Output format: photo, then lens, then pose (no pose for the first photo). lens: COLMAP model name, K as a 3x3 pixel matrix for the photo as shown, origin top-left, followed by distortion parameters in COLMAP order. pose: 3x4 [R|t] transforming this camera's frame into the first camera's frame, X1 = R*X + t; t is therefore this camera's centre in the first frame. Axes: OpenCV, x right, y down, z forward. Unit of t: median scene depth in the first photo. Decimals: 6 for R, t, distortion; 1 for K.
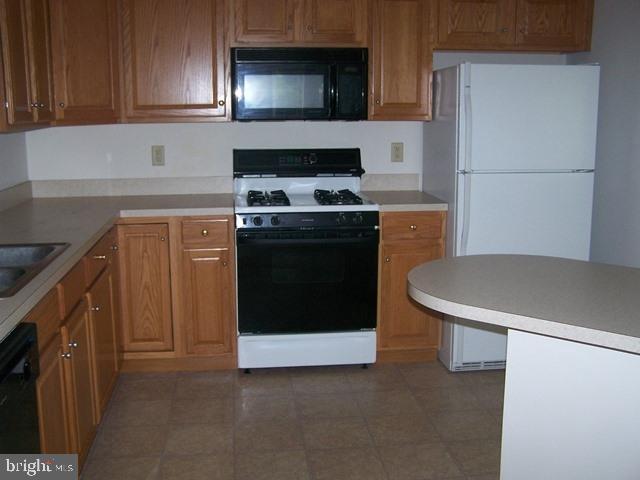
lens RADIAL K [[700.7, 0, 320.0], [0, 700.7, 240.0], [0, 0, 1]] dist [-0.109343, -0.007977]
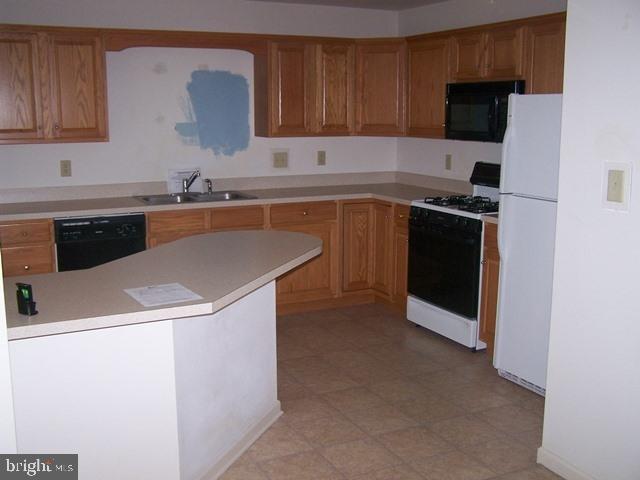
lens RADIAL K [[700.7, 0, 320.0], [0, 700.7, 240.0], [0, 0, 1]] dist [-0.109343, -0.007977]
pose [[0.348012, 0.165123, -0.922834, 1.049438], [-0.177351, 0.978188, 0.108147, -0.083684], [0.920562, 0.126029, 0.369705, 0.325563]]
